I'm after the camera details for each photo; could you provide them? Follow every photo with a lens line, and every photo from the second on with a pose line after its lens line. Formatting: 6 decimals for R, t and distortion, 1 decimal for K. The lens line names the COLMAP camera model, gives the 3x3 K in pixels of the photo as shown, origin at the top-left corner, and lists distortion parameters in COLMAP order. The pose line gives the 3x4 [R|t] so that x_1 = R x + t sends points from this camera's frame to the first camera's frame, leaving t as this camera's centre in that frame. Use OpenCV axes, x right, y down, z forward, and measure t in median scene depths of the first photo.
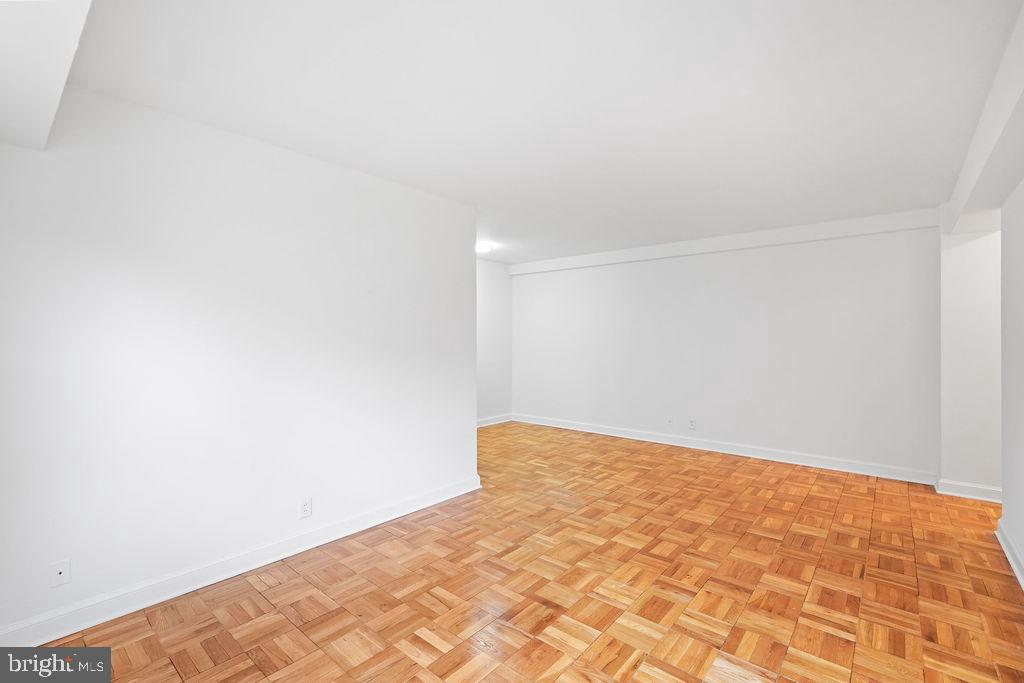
lens RADIAL K [[457.0, 0, 513.7], [0, 457.0, 337.2], [0, 0, 1]] dist [-0.000005, 0.000557]
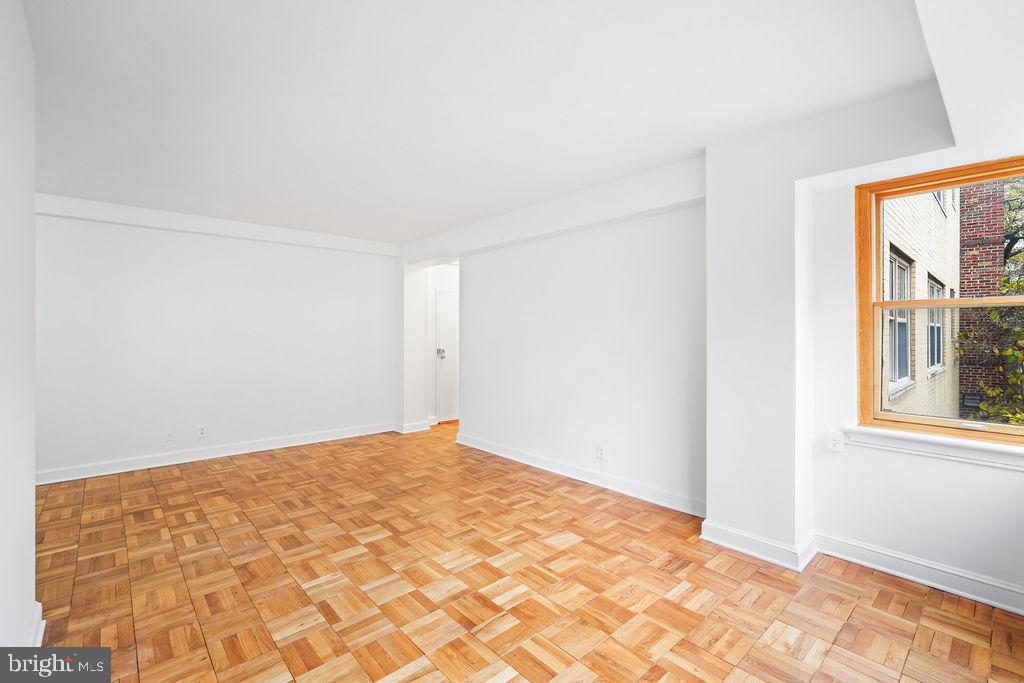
lens RADIAL K [[451.6, 0, 509.1], [0, 451.6, 339.5], [0, 0, 1]] dist [-0.017091, 0.009875]
pose [[0.137734, -0.010476, 0.990414, -0.574718], [-0.002533, 0.999937, 0.010929, 0.010441], [-0.990466, -0.004014, 0.137698, 0.501926]]
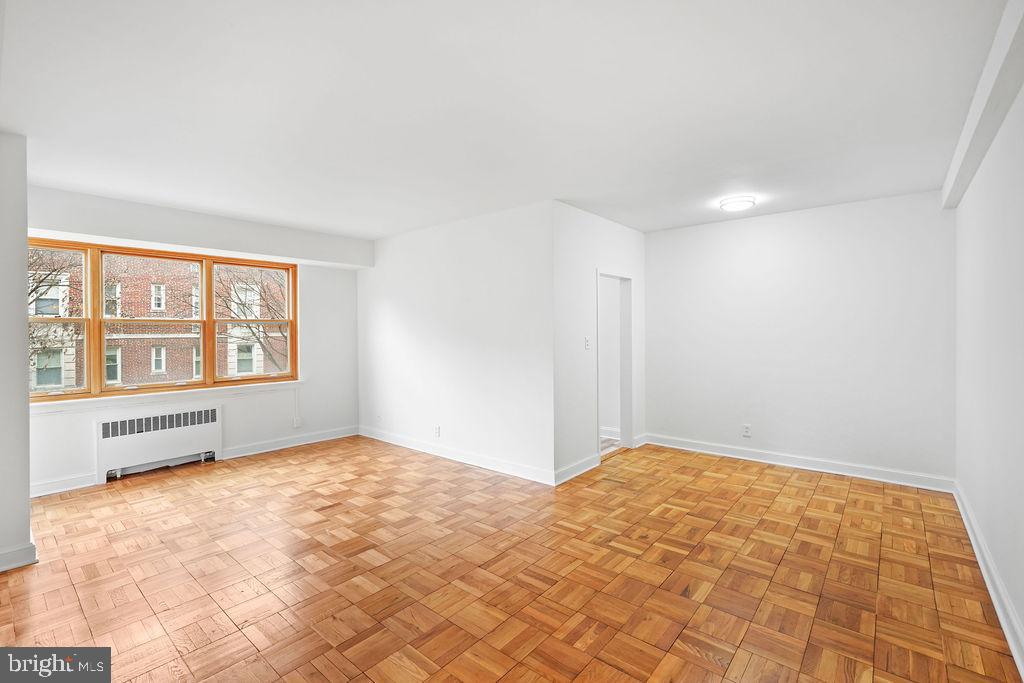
lens RADIAL K [[451.6, 0, 509.1], [0, 451.6, 339.5], [0, 0, 1]] dist [-0.017091, 0.009875]
pose [[-0.007278, 0.017087, -0.999828, 1.043157], [0.008373, 0.999820, 0.017026, -0.000229], [0.999938, -0.008248, -0.007420, 1.078019]]
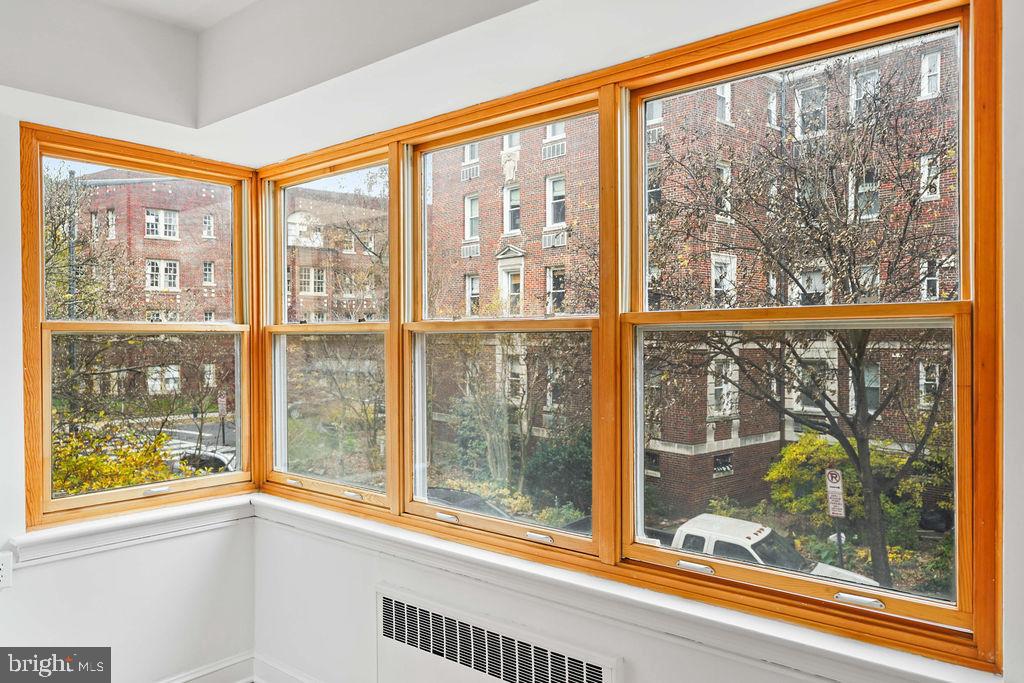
lens RADIAL K [[747.2, 0, 512.0], [0, 747.2, 341.5], [0, 0, 1]] dist [-0.003769, -0.001701]
pose [[-0.999991, 0.004062, 0.000904, -0.234925], [0.004063, 0.999991, 0.001545, -0.026390], [-0.000898, 0.001549, -0.999998, 0.755746]]
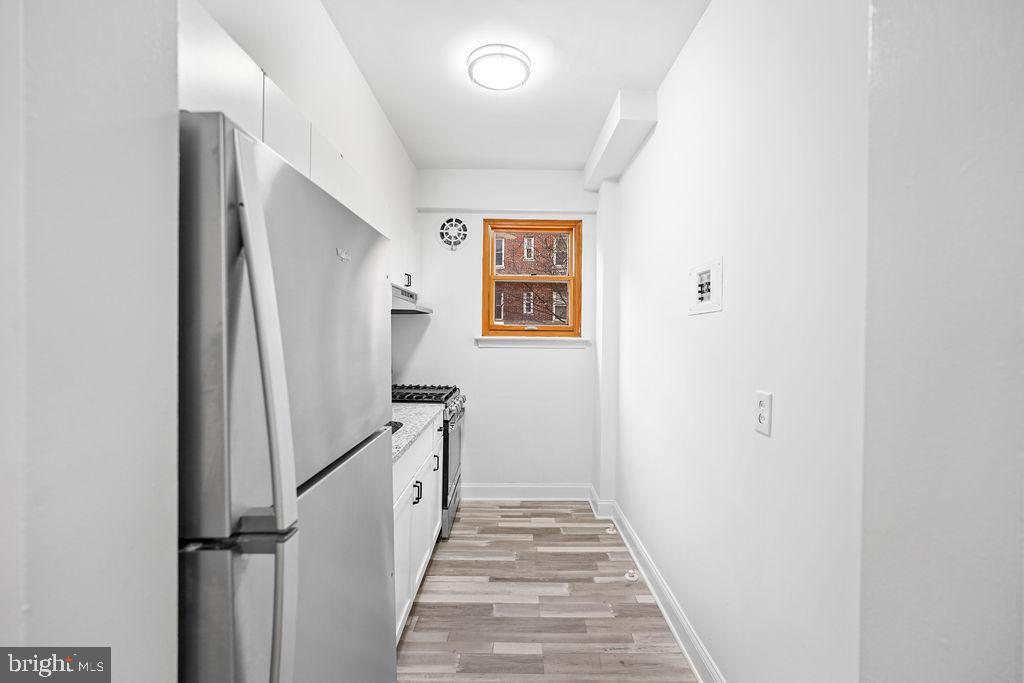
lens RADIAL K [[451.6, 0, 509.1], [0, 451.6, 339.5], [0, 0, 1]] dist [-0.017091, 0.009875]
pose [[-0.769659, -0.002482, -0.638451, -0.258718], [-0.007963, 0.999952, 0.005713, 0.023787], [0.638406, 0.009481, -0.769641, 1.516447]]
